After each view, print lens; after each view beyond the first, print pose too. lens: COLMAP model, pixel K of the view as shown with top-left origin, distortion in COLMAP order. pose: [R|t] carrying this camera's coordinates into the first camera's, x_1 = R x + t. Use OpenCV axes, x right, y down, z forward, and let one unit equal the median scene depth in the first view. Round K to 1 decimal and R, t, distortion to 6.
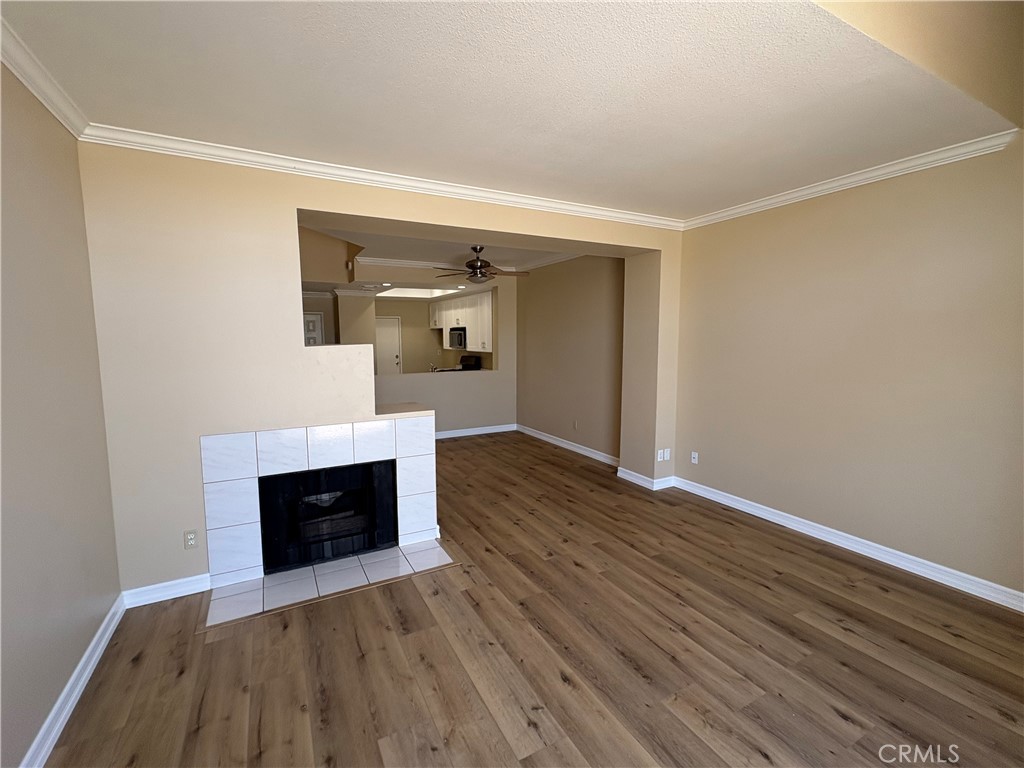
lens RADIAL K [[450.1, 0, 506.8], [0, 450.1, 385.8], [0, 0, 1]] dist [0.001694, -0.000089]
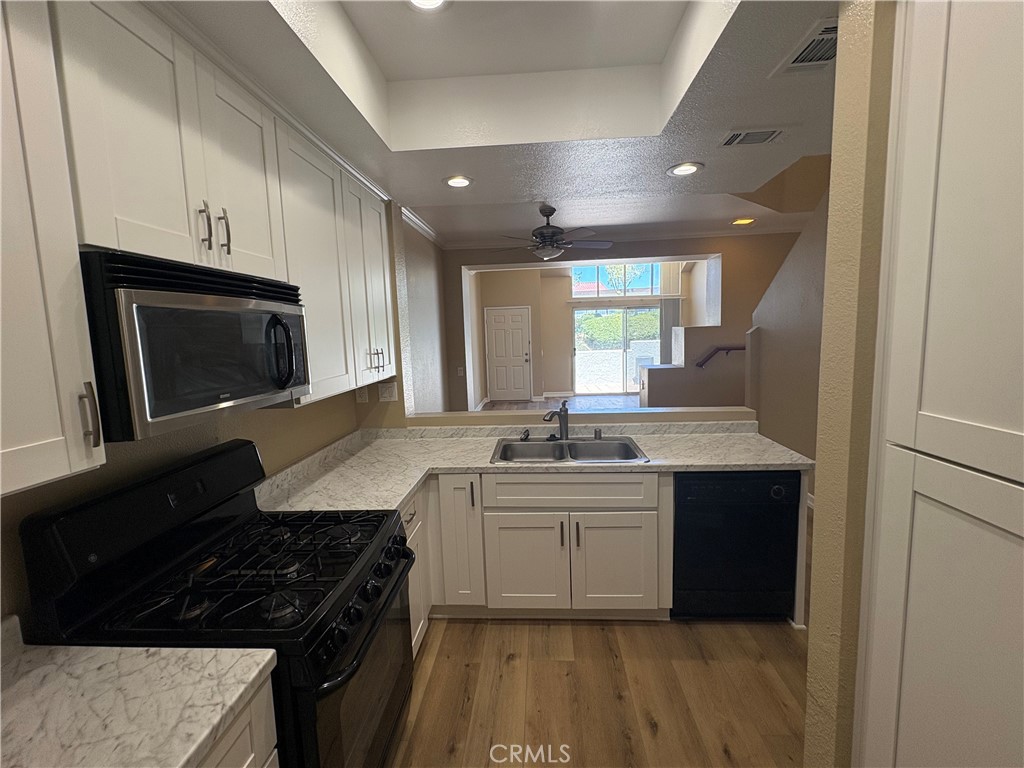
lens RADIAL K [[450.1, 0, 506.8], [0, 450.1, 383.0], [0, 0, 1]] dist [0.001694, -0.000089]
pose [[-0.846091, -0.023006, 0.532541, -0.681077], [0.101169, 0.973978, 0.202811, -0.299329], [-0.523349, 0.225473, -0.821747, 2.807762]]
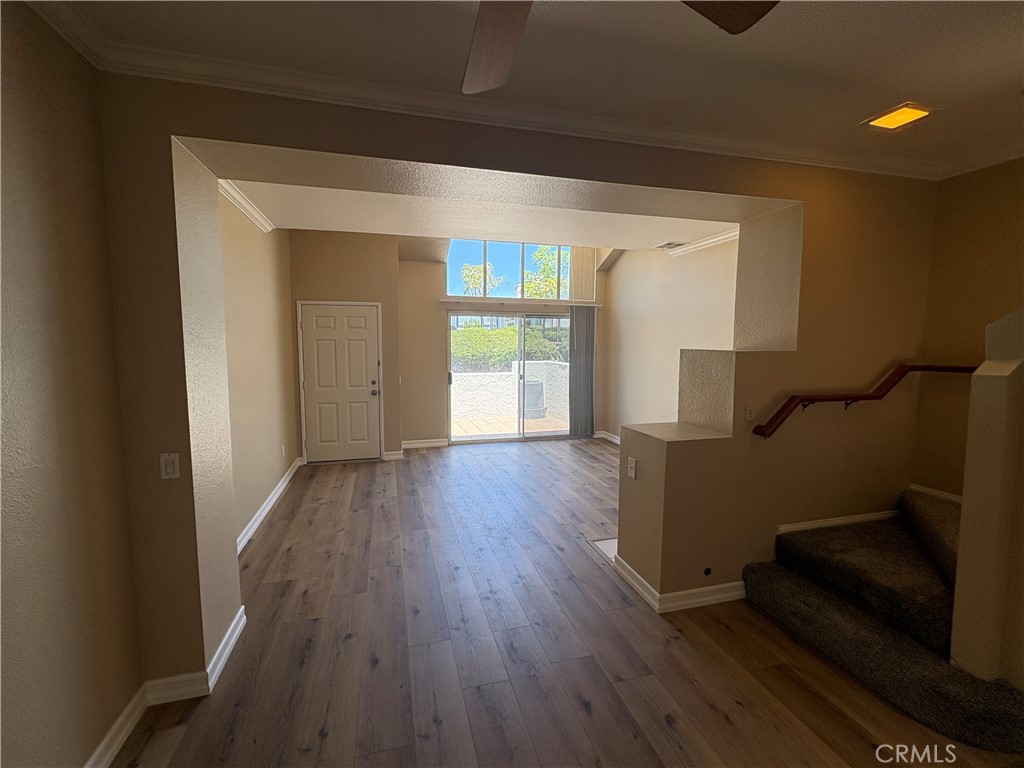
lens RADIAL K [[450.1, 0, 505.2], [0, 450.1, 380.7], [0, 0, 1]] dist [0.001694, -0.000089]
pose [[-0.975011, -0.011858, 0.221838, -0.136497], [0.031935, 0.980722, 0.192783, -0.208027], [-0.219848, 0.195050, -0.955836, 1.891039]]
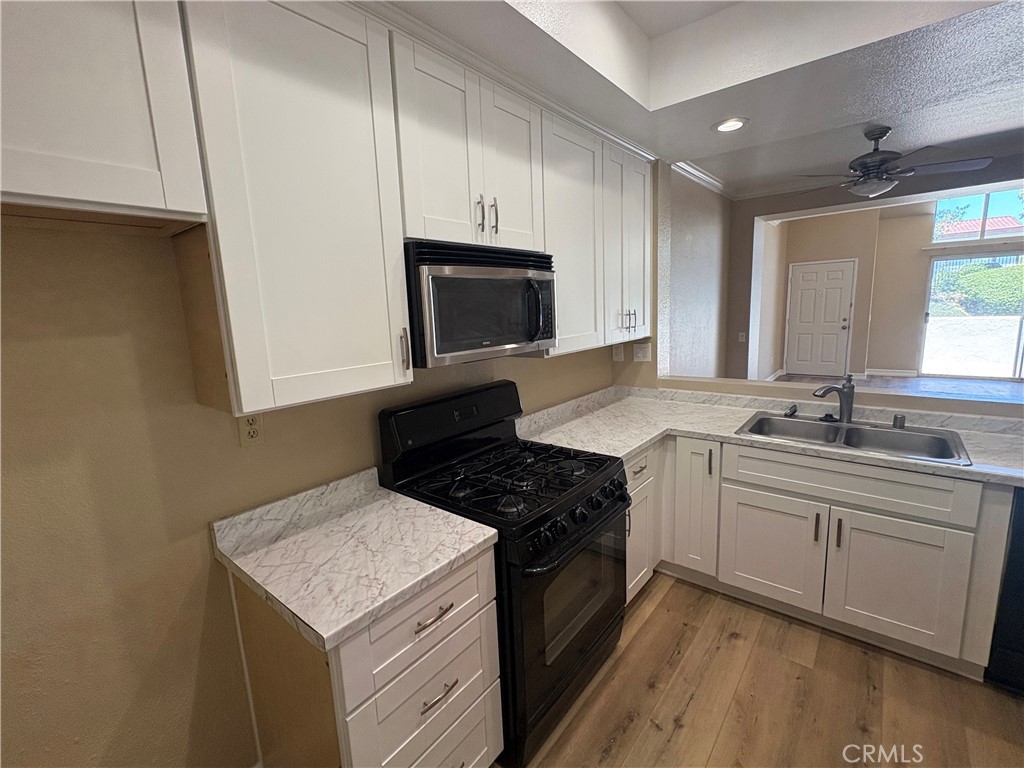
lens RADIAL K [[450.1, 0, 510.4], [0, 450.1, 381.4], [0, 0, 1]] dist [0.001694, -0.000089]
pose [[-0.382953, -0.128495, 0.914787, -0.751729], [0.148919, 0.968739, 0.198415, -0.291035], [-0.911685, 0.212213, -0.351846, 2.786855]]
